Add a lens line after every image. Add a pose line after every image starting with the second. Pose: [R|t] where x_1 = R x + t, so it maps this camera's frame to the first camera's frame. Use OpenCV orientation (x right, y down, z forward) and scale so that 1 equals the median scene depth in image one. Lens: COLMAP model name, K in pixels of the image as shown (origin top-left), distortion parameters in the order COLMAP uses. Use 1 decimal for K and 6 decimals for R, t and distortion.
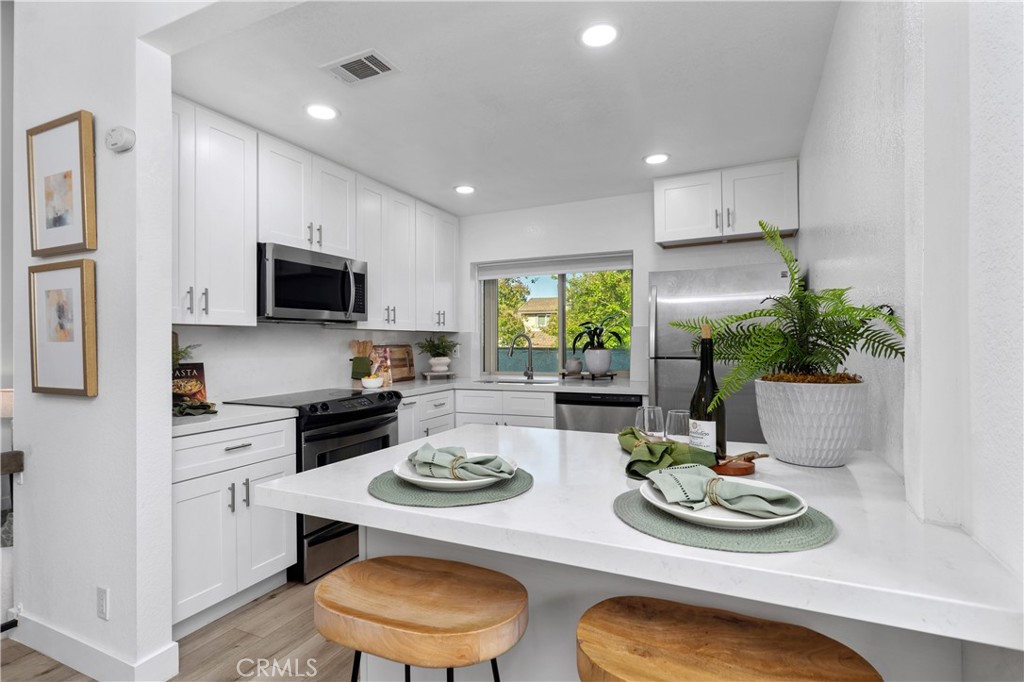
lens RADIAL K [[505.5, 0, 510.8], [0, 505.5, 338.3], [0, 0, 1]] dist [-0.003229, -0.002037]
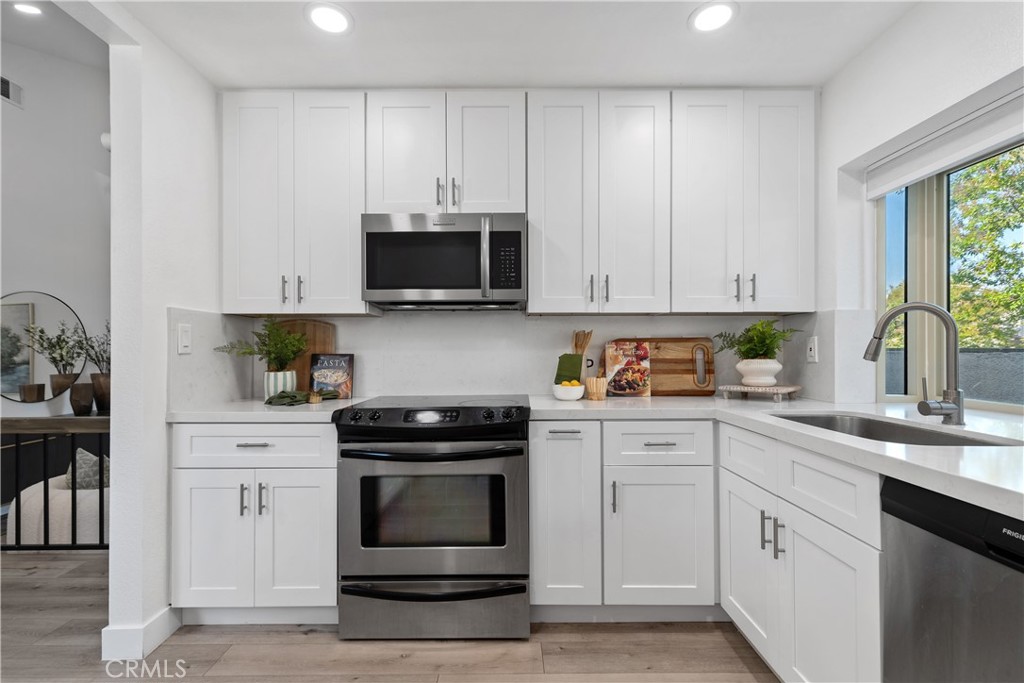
lens RADIAL K [[471.0, 0, 513.8], [0, 471.0, 346.3], [0, 0, 1]] dist [0.005926, 0.000529]
pose [[0.421042, 0.002469, -0.907038, 0.291623], [0.006224, 0.999965, 0.005611, 0.025427], [0.907020, -0.008008, 0.421012, 0.743201]]
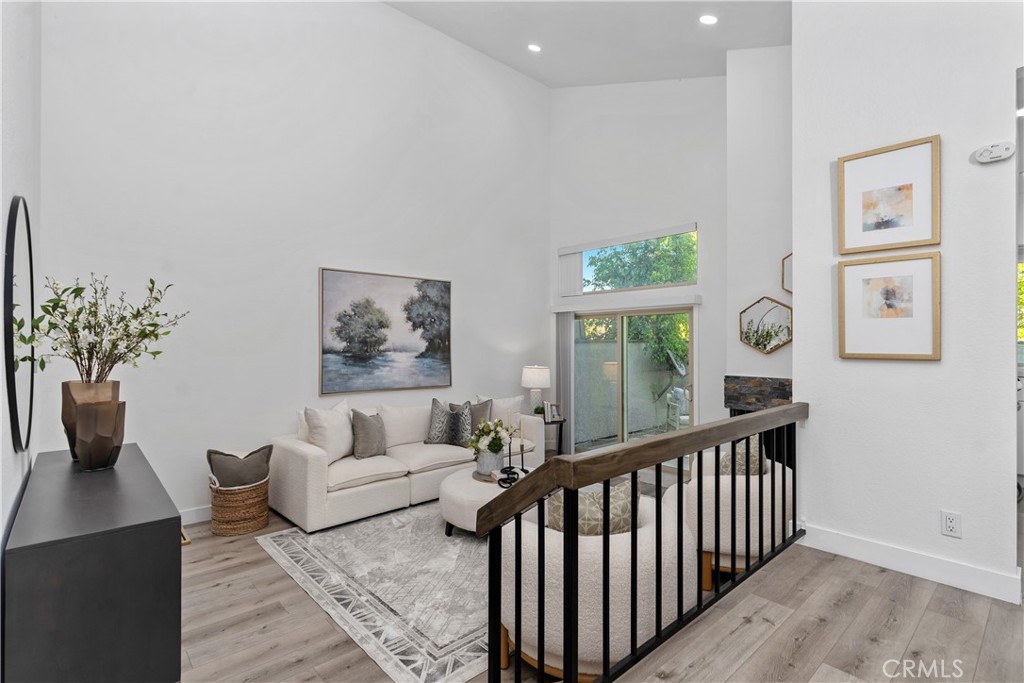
lens RADIAL K [[492.9, 0, 507.6], [0, 492.9, 340.1], [0, 0, 1]] dist [-0.003451, 0.002349]
pose [[0.921039, 0.007710, -0.389394, -0.784292], [-0.006742, 0.999970, 0.003853, 0.039710], [0.389412, -0.000924, 0.921063, -0.329310]]
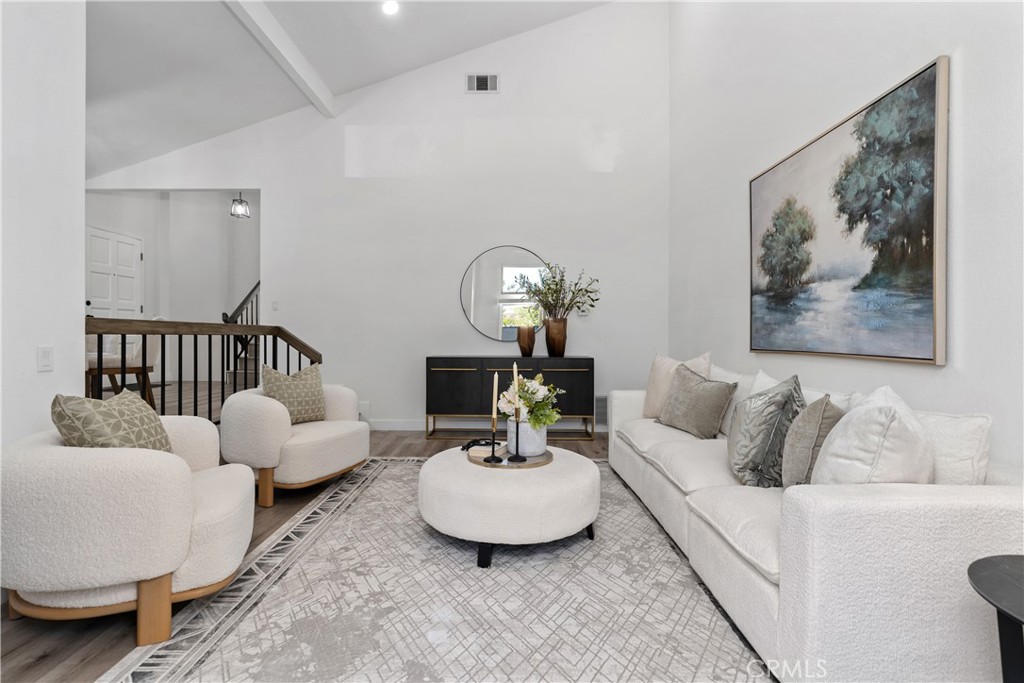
lens RADIAL K [[492.9, 0, 503.2], [0, 492.9, 337.9], [0, 0, 1]] dist [-0.003451, 0.002349]
pose [[-0.915376, 0.004923, -0.402570, -0.925881], [0.005755, 0.999983, -0.000857, 0.183416], [0.402559, -0.003101, -0.915389, 1.612329]]
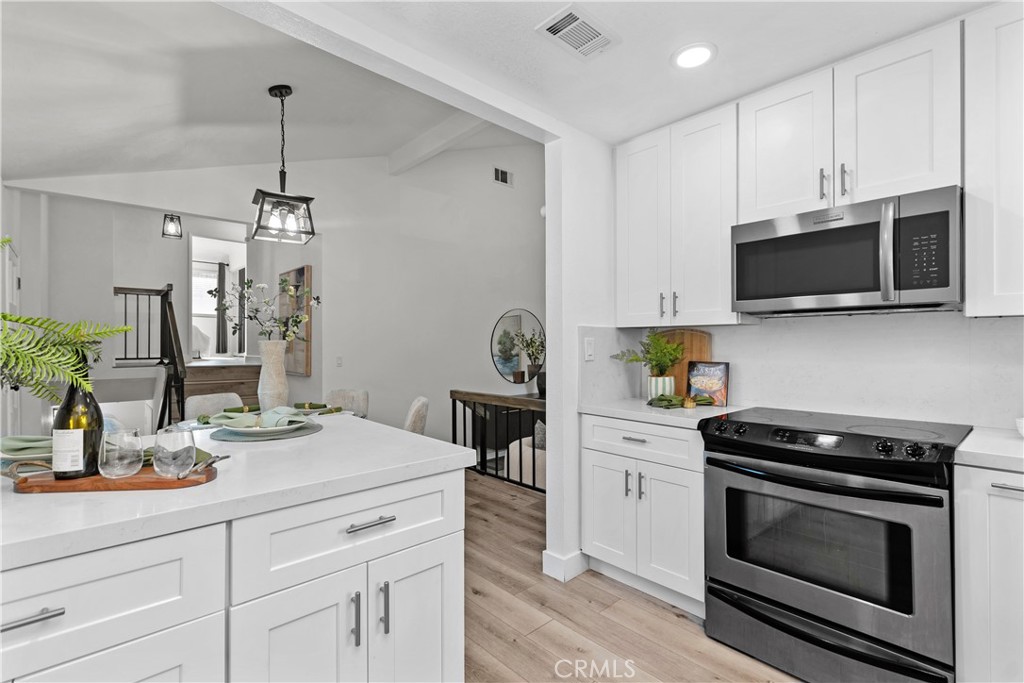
lens RADIAL K [[471.0, 0, 502.6], [0, 471.0, 340.3], [0, 0, 1]] dist [0.005926, 0.000529]
pose [[-0.394309, 0.005539, -0.918961, 0.344305], [0.013314, 0.999911, 0.000315, -0.000737], [0.918882, -0.012111, -0.394347, 0.793123]]
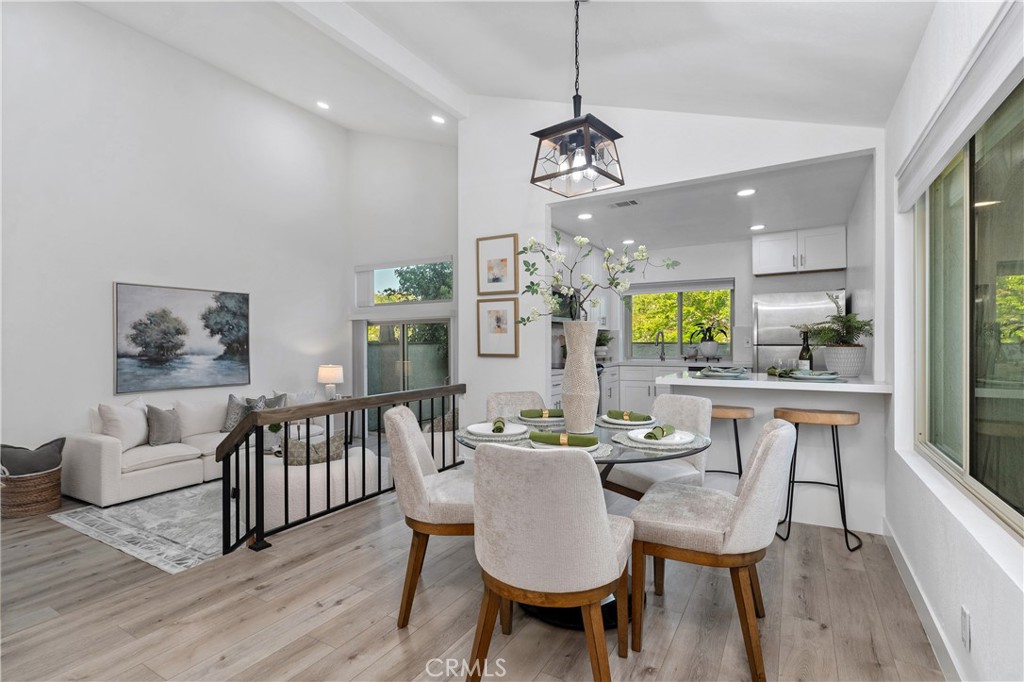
lens RADIAL K [[492.9, 0, 506.7], [0, 492.9, 340.3], [0, 0, 1]] dist [-0.003451, 0.002349]
pose [[0.995156, 0.004166, -0.098224, -0.383362], [-0.003675, 0.999980, 0.005179, 0.016067], [0.098243, -0.004793, 0.995151, -0.724474]]
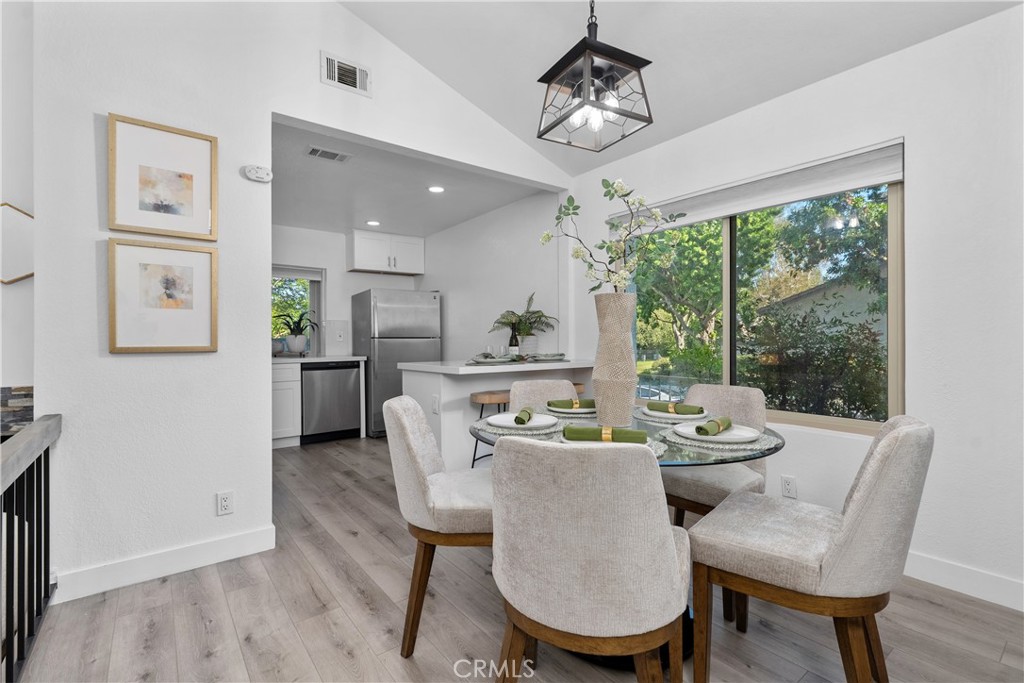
lens RADIAL K [[471.0, 0, 509.4], [0, 471.0, 335.6], [0, 0, 1]] dist [0.005926, 0.000529]
pose [[0.464754, 0.014153, 0.885327, -0.916373], [-0.002878, 0.999891, -0.014473, 0.052487], [-0.885435, 0.004178, 0.464744, -0.158819]]
